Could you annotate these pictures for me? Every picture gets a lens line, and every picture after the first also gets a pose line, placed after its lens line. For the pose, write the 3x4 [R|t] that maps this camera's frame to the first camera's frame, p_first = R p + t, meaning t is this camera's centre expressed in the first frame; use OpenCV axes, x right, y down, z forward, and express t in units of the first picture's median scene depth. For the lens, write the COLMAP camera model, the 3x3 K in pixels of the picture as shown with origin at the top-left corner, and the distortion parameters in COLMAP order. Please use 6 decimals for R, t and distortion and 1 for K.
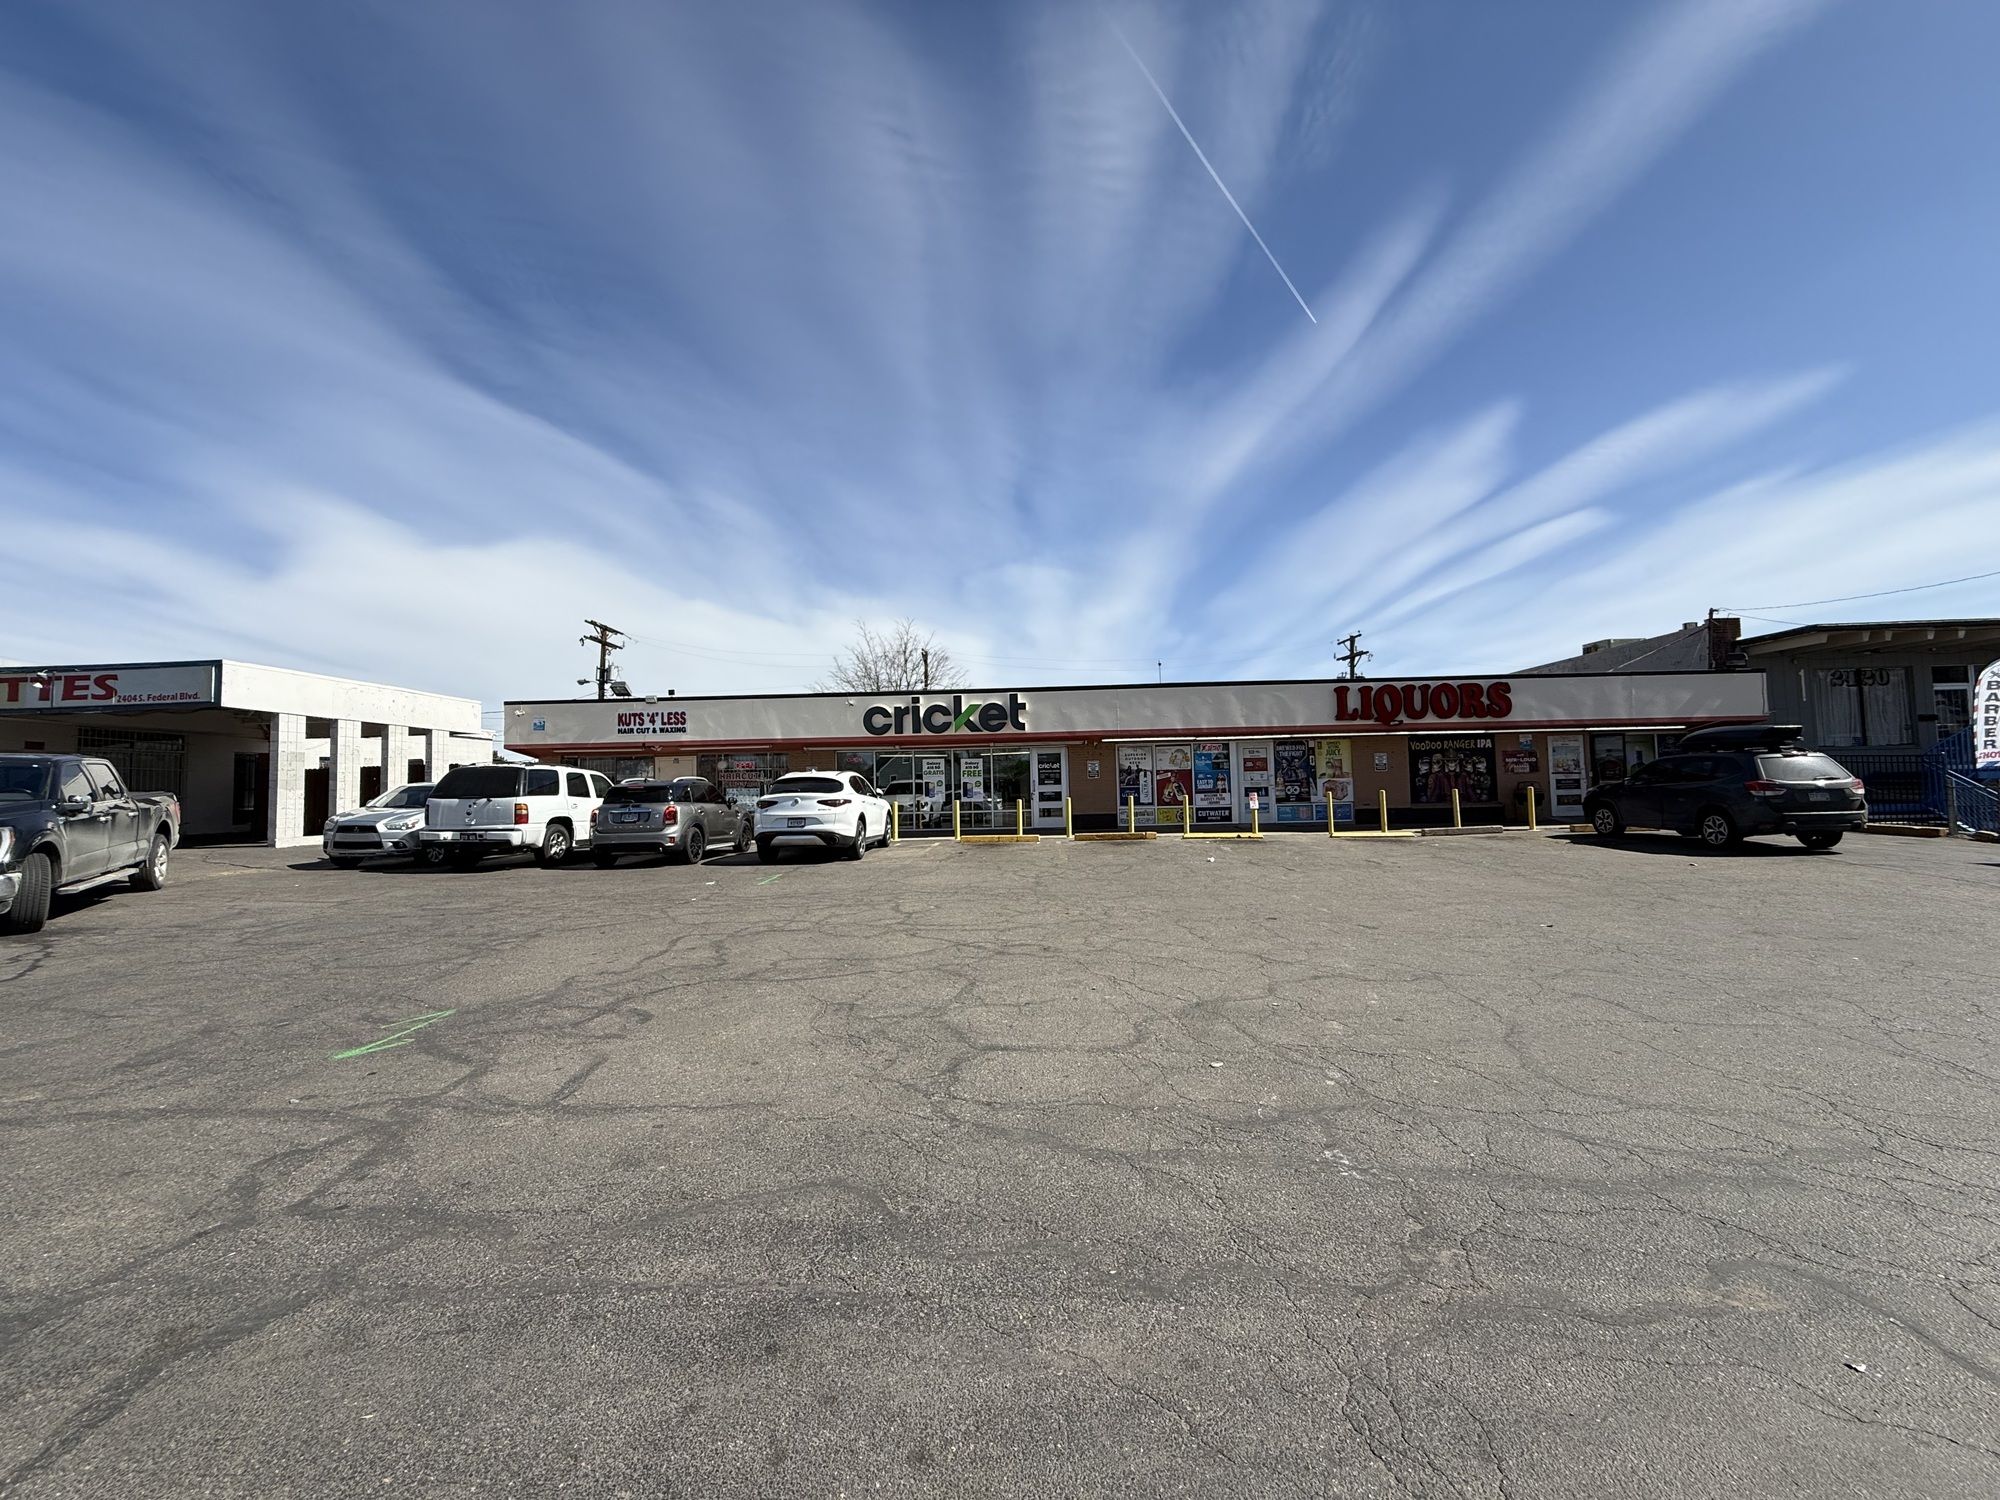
lens RADIAL K [[802.1, 0, 997.6], [0, 802.1, 755.7], [0, 0, 1]] dist [0.000084, 0.000393]
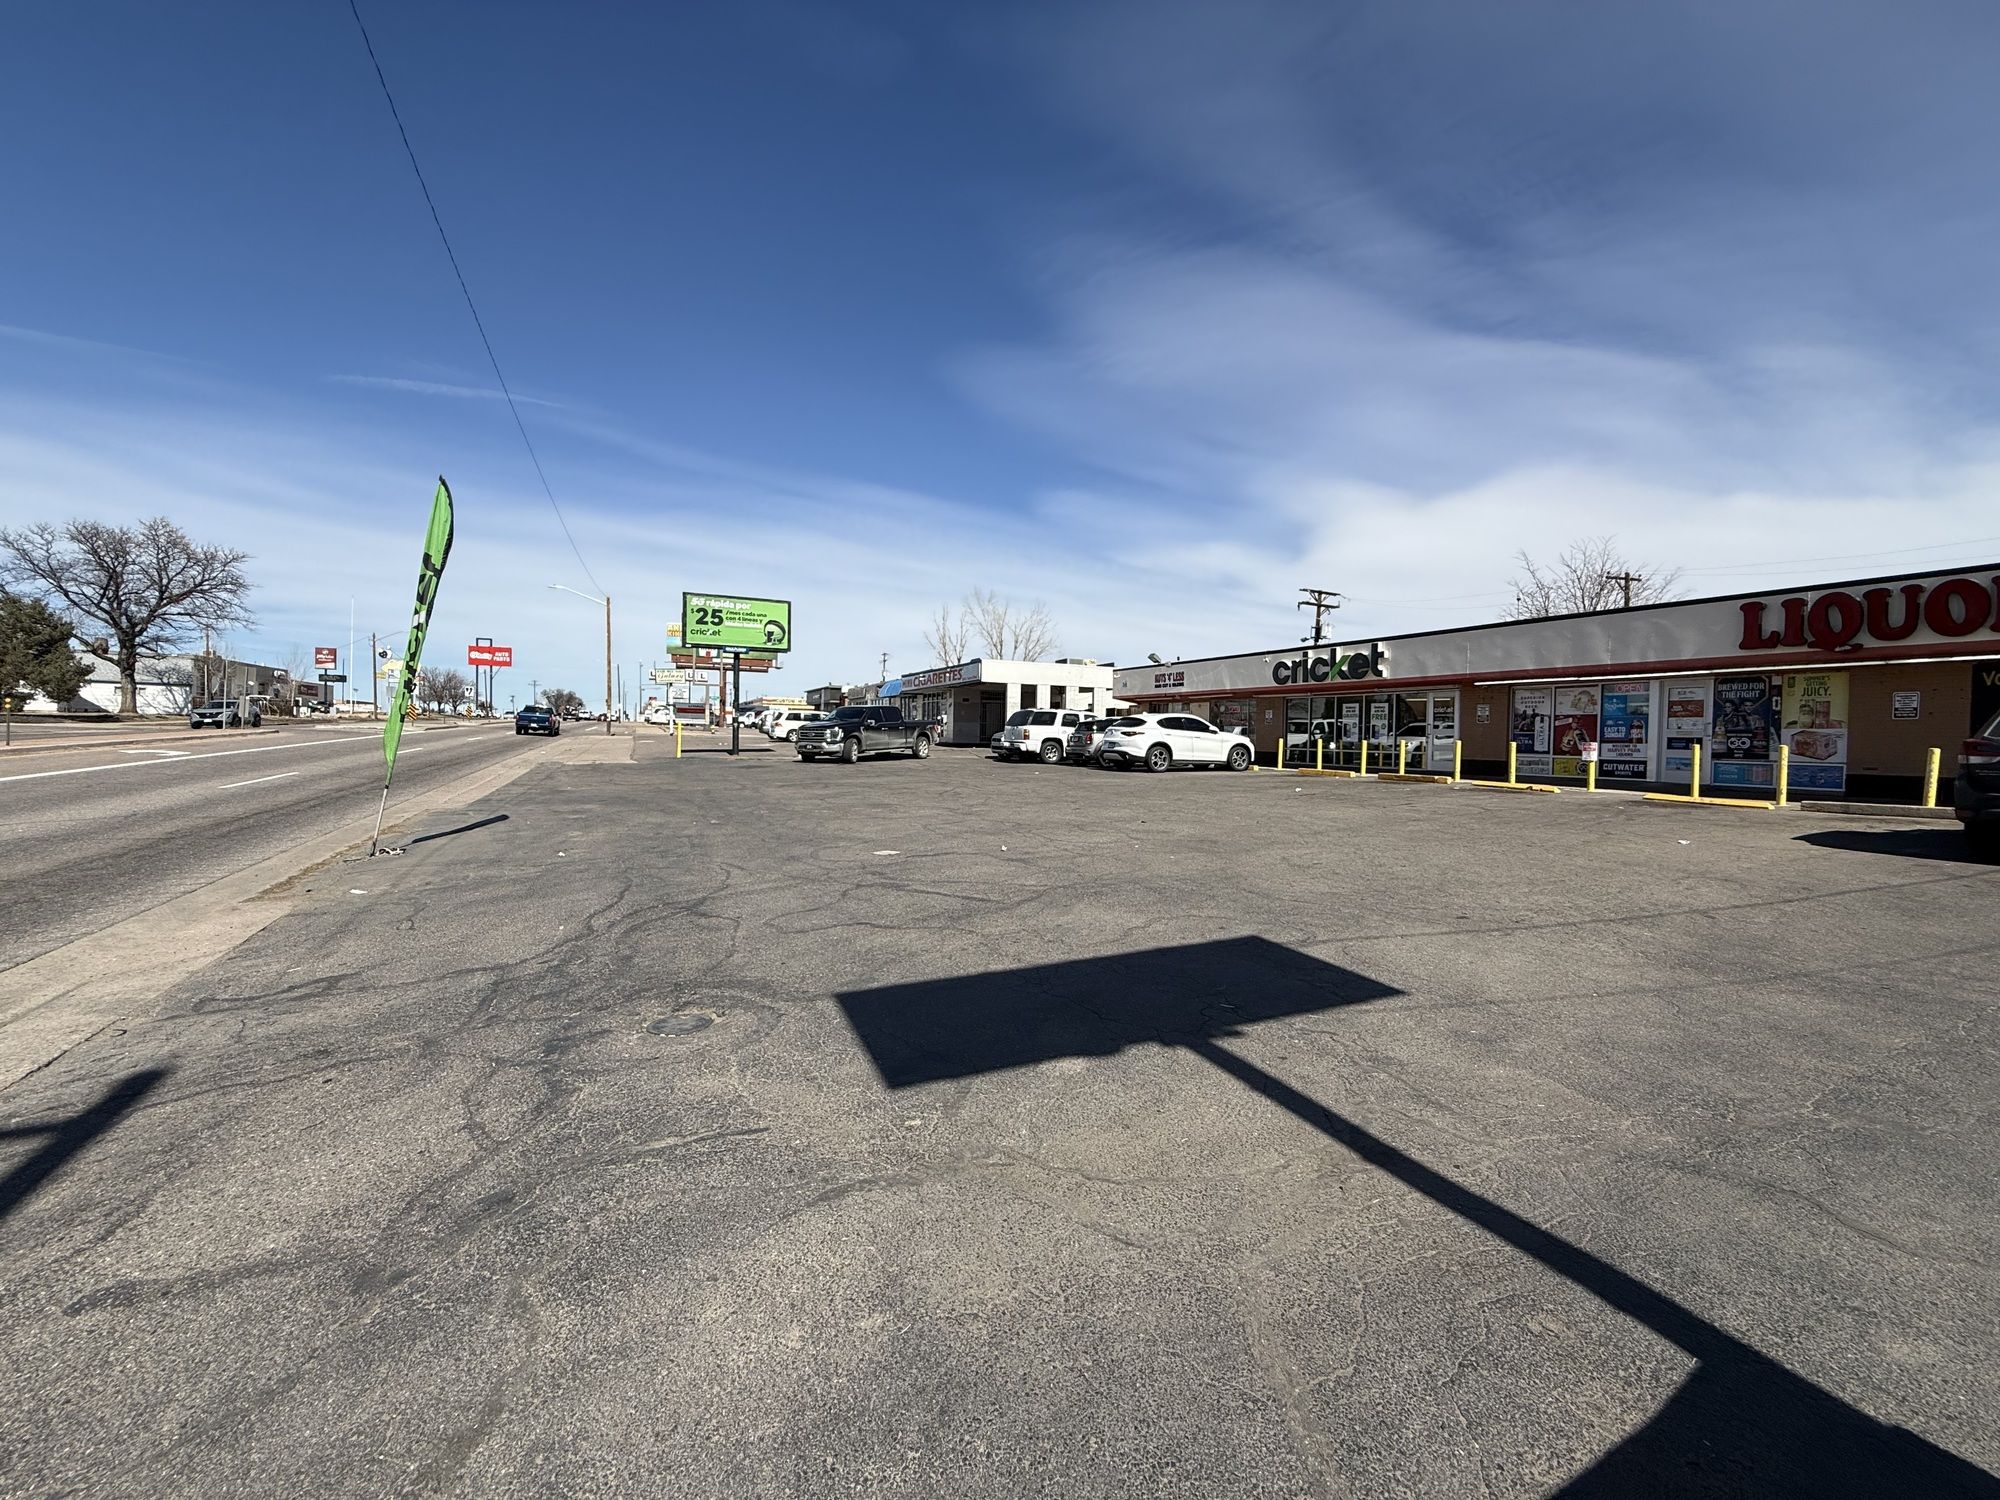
lens RADIAL K [[802.1, 0, 1000.4], [0, 802.1, 732.7], [0, 0, 1]] dist [0.000084, 0.000393]
pose [[0.457874, 0.027506, -0.888592, 0.751814], [0.011494, 0.999255, 0.036854, -0.002488], [0.888943, -0.027088, 0.457216, 0.048976]]
